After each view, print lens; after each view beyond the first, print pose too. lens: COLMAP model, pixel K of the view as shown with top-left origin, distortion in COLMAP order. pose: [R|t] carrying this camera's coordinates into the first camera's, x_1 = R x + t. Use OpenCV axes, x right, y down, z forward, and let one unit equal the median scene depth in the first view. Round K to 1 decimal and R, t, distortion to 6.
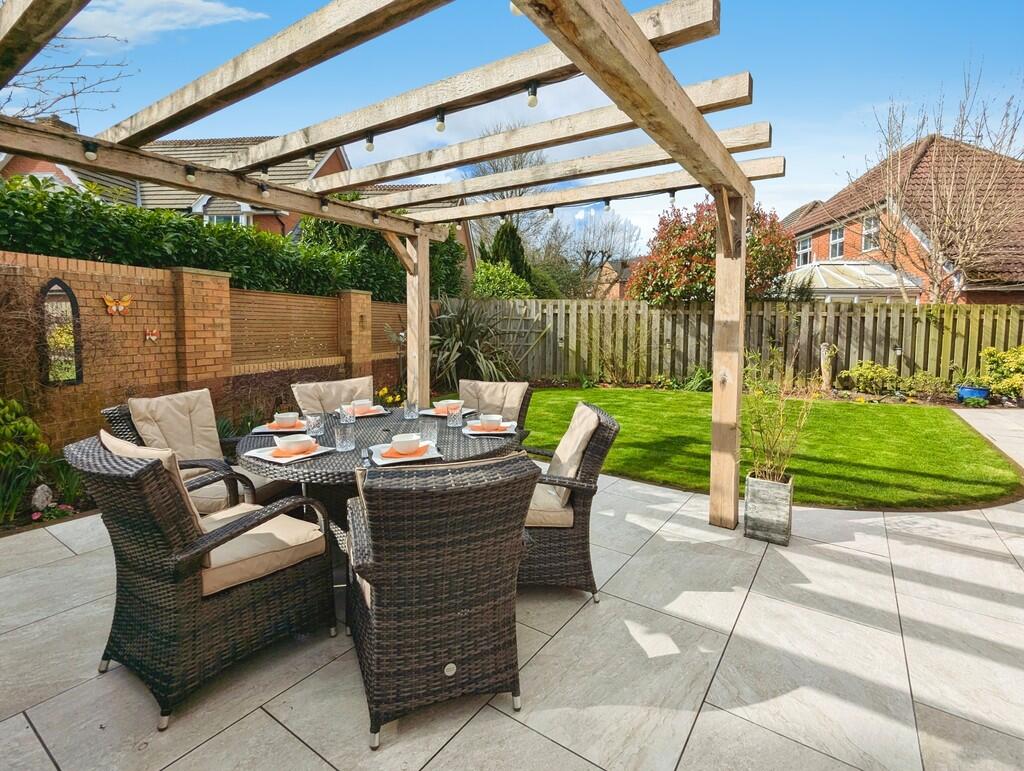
lens RADIAL K [[495.5, 0, 514.4], [0, 495.5, 356.8], [0, 0, 1]] dist [-0.000025, 0.000155]
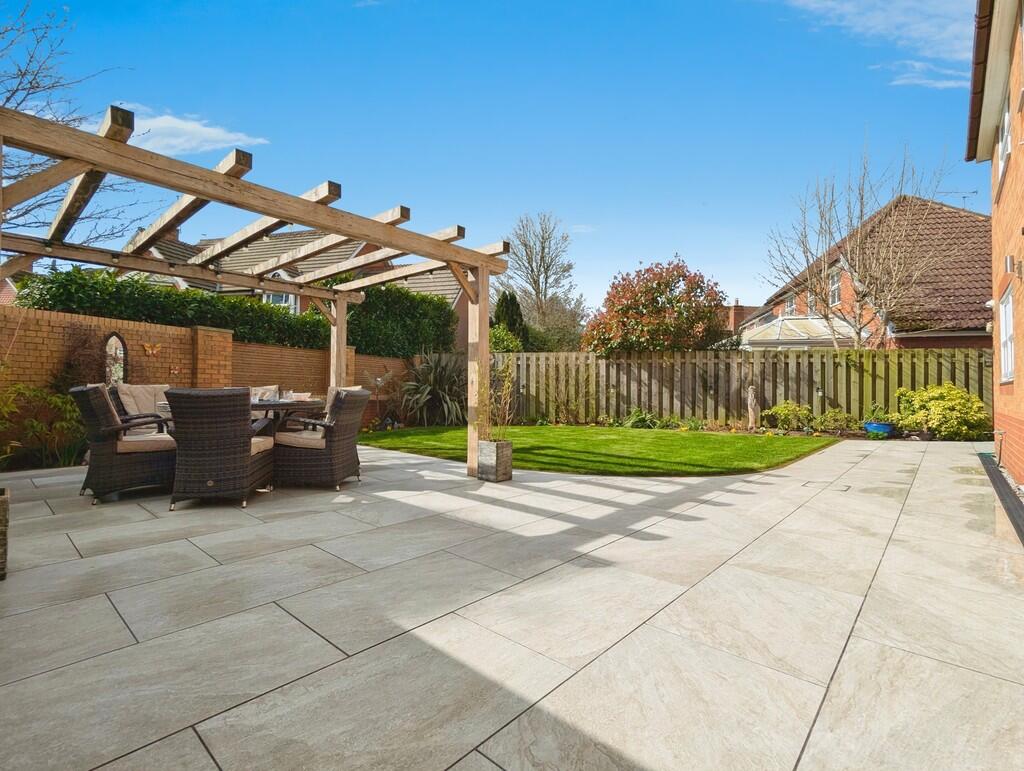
lens RADIAL K [[486.3, 0, 512.0], [0, 486.3, 385.5], [0, 0, 1]] dist [0.000761, -0.000201]
pose [[0.990815, -0.009224, -0.134913, 0.242954], [-0.001371, 0.996934, -0.078235, 0.058321], [0.135221, 0.077701, 0.987764, -0.162152]]
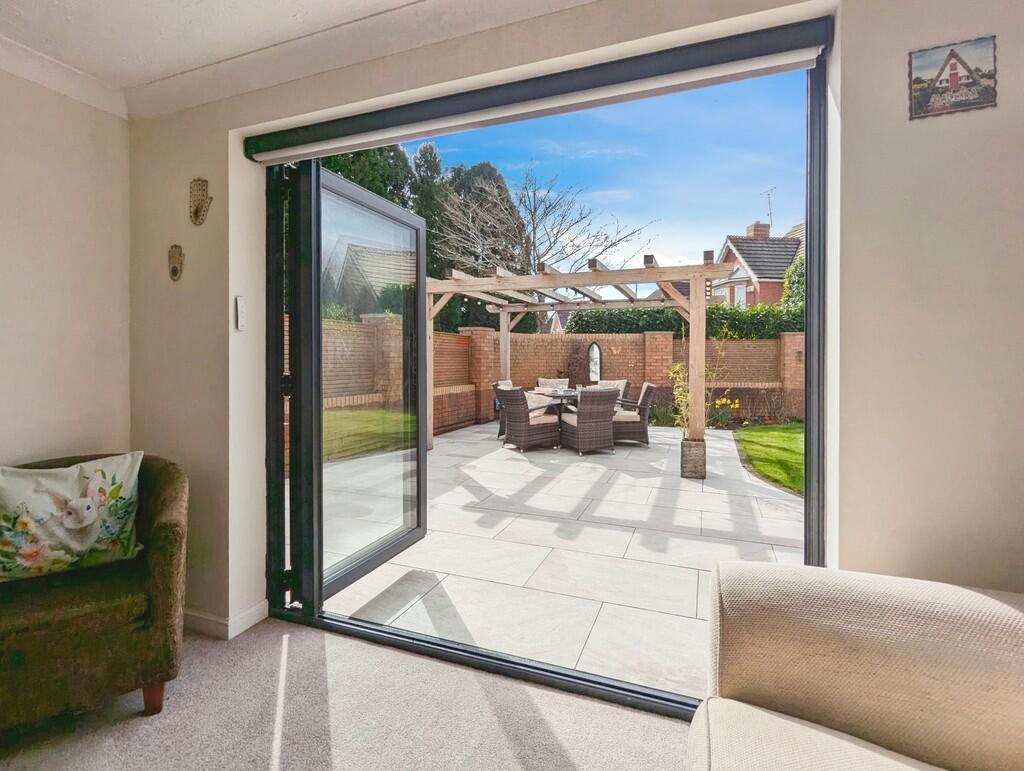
lens RADIAL K [[494.3, 0, 510.1], [0, 494.3, 368.8], [0, 0, 1]] dist [0.000216, -0.000005]
pose [[0.226713, -0.000405, -0.973962, 0.619732], [-0.063063, 0.997895, -0.015095, 0.020841], [0.971918, 0.064843, 0.226210, -0.002068]]
